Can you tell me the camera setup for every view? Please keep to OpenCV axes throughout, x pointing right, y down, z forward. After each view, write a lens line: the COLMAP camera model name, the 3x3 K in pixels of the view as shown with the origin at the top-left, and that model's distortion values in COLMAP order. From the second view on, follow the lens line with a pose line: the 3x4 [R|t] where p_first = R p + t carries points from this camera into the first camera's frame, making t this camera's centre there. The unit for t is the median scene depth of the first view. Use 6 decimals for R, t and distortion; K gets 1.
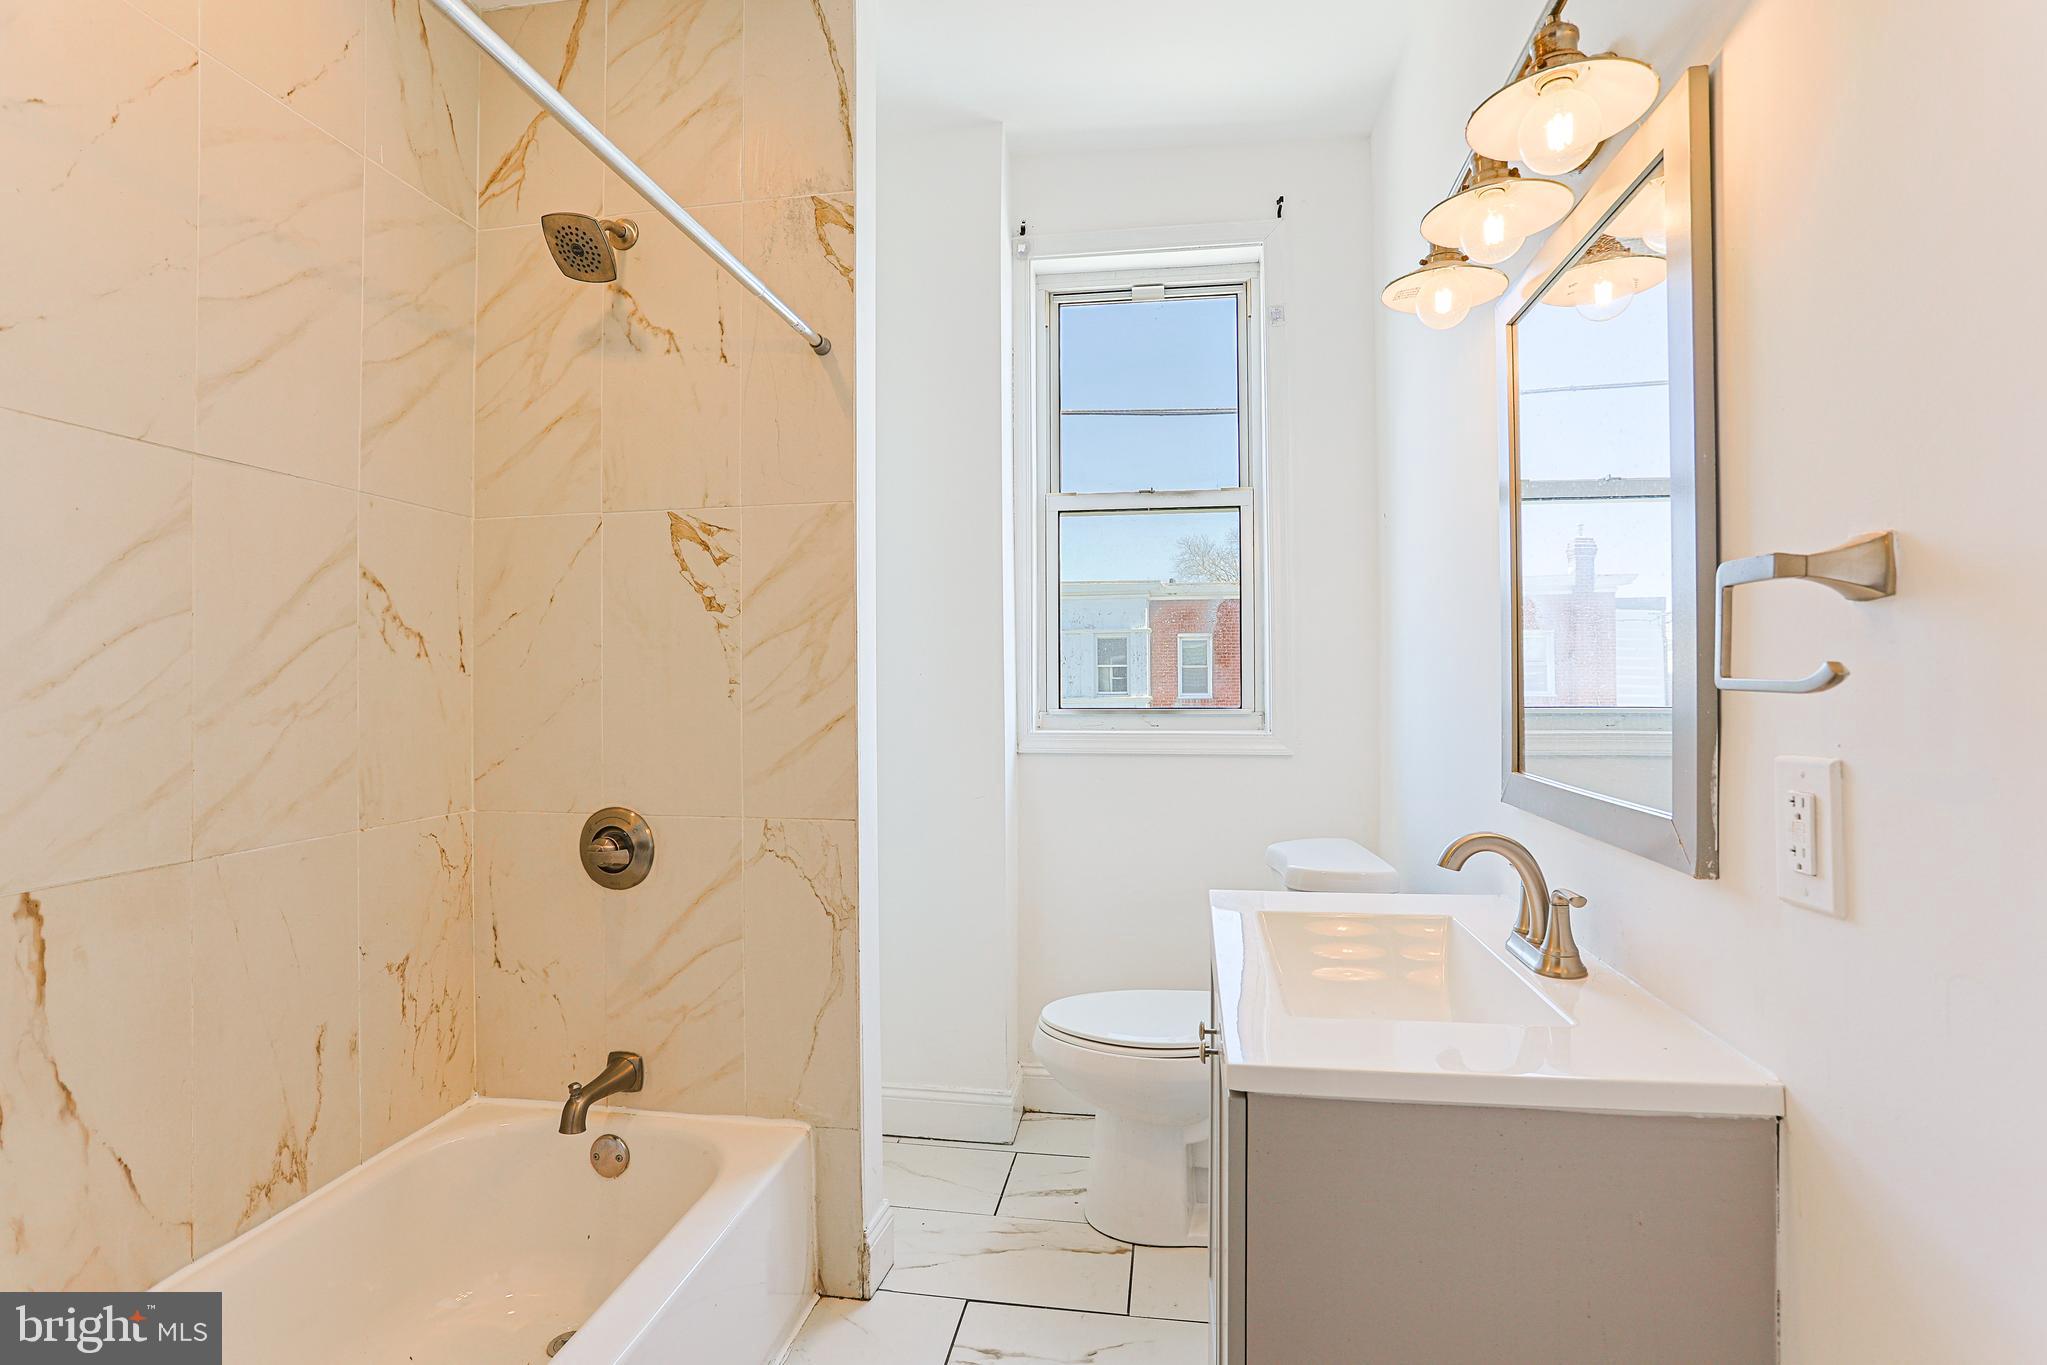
lens RADIAL K [[983.2, 0, 1013.7], [0, 983.2, 678.1], [0, 0, 1]] dist [-0.060206, 0.029509]
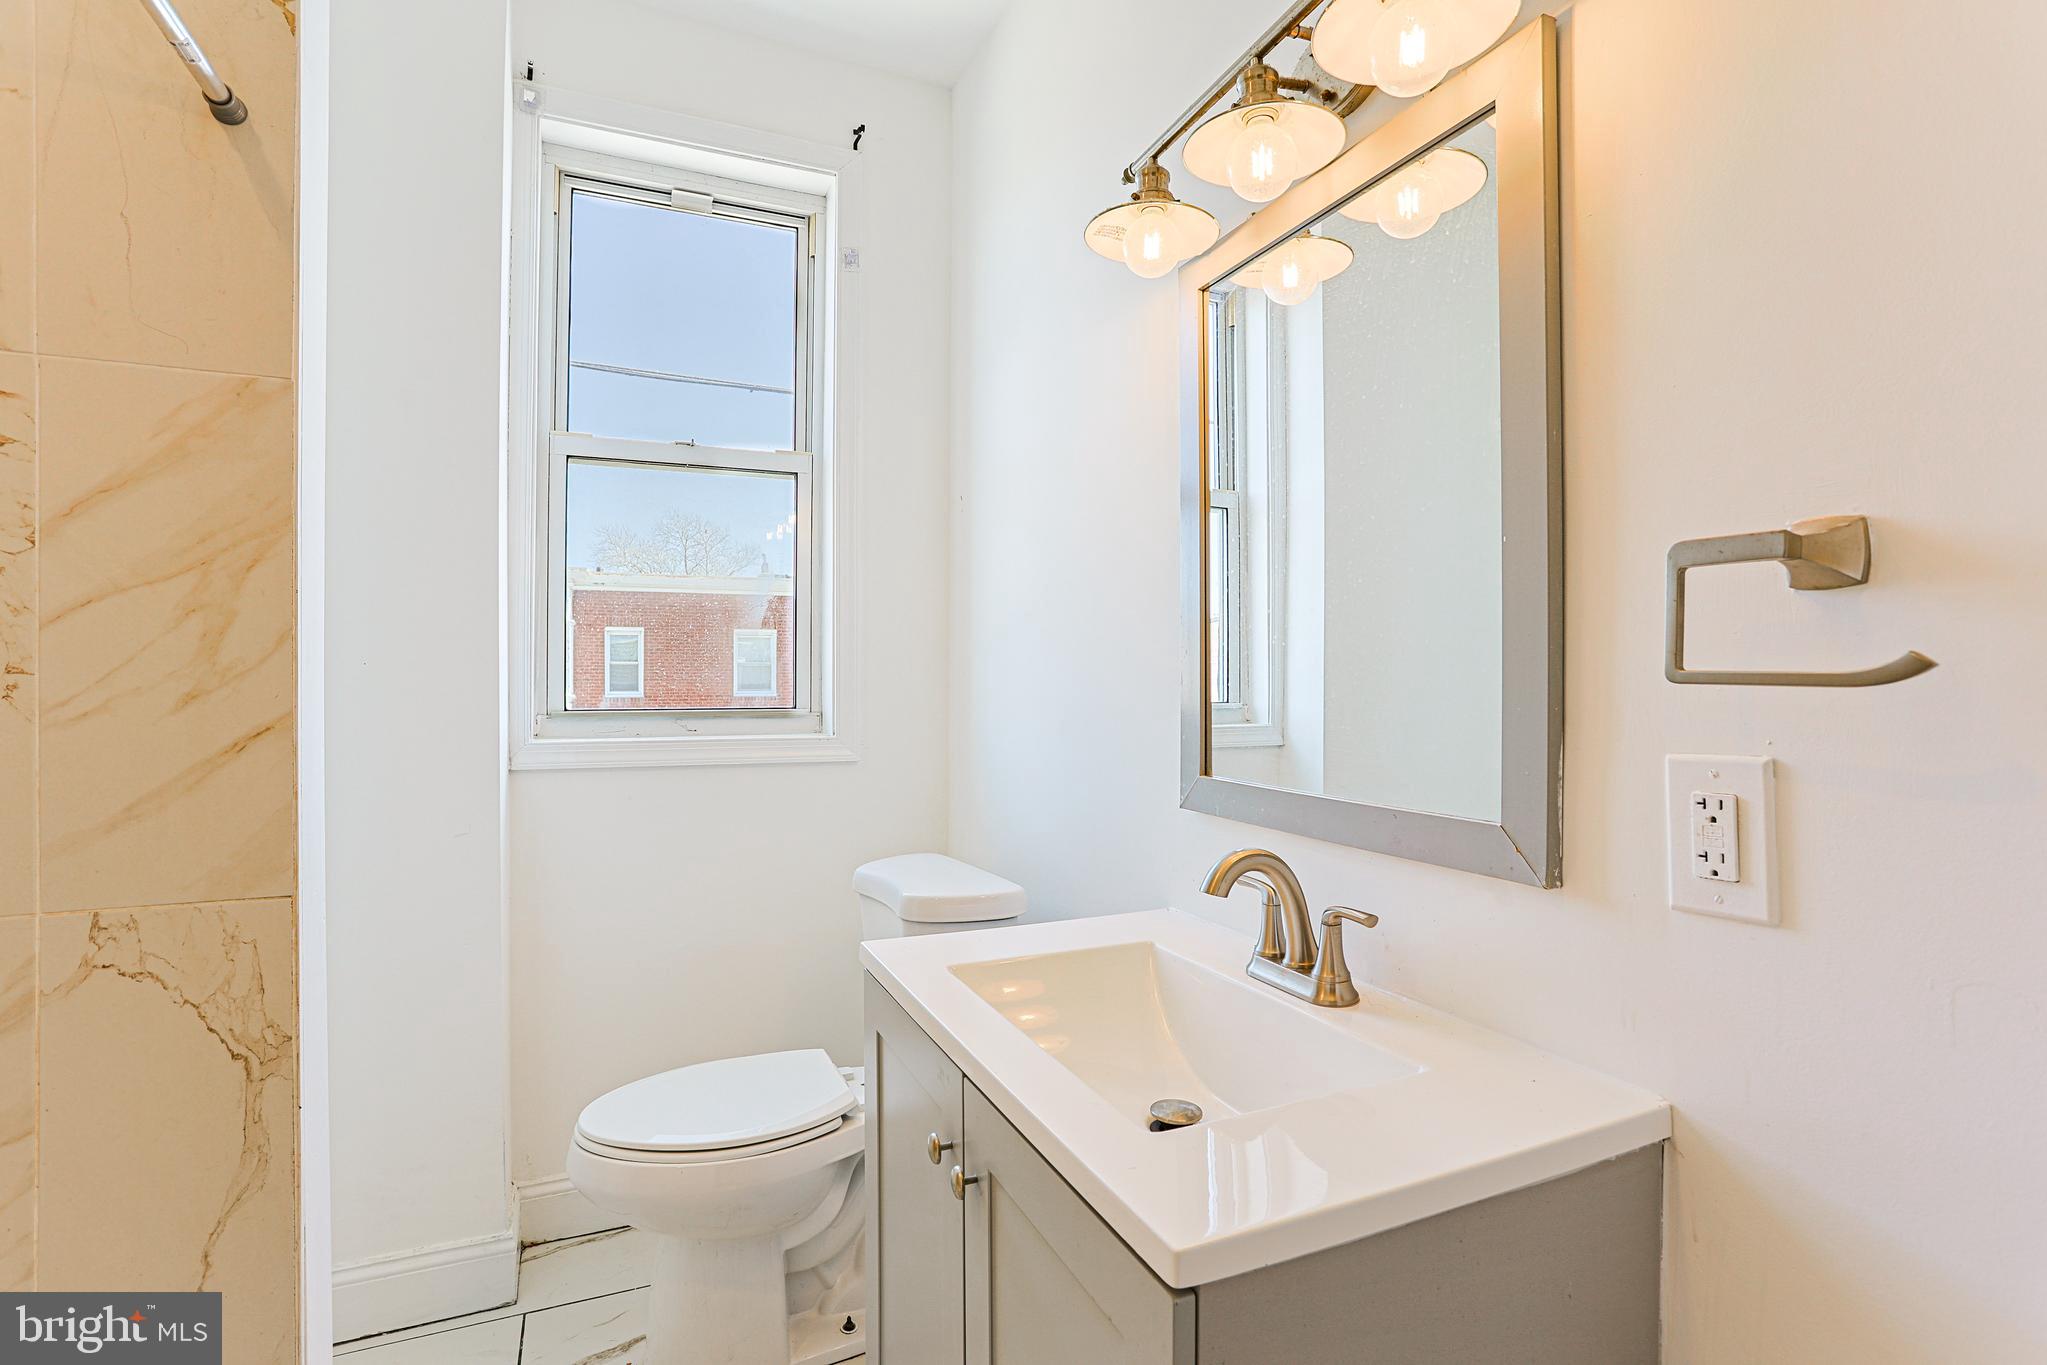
lens RADIAL K [[983.2, 0, 1013.7], [0, 983.2, 678.1], [0, 0, 1]] dist [-0.060206, 0.029509]
pose [[0.837780, 0.005662, 0.545978, -0.110444], [-0.006579, 0.999978, -0.000275, 0.004800], [-0.545968, -0.003361, 0.837799, 0.247464]]
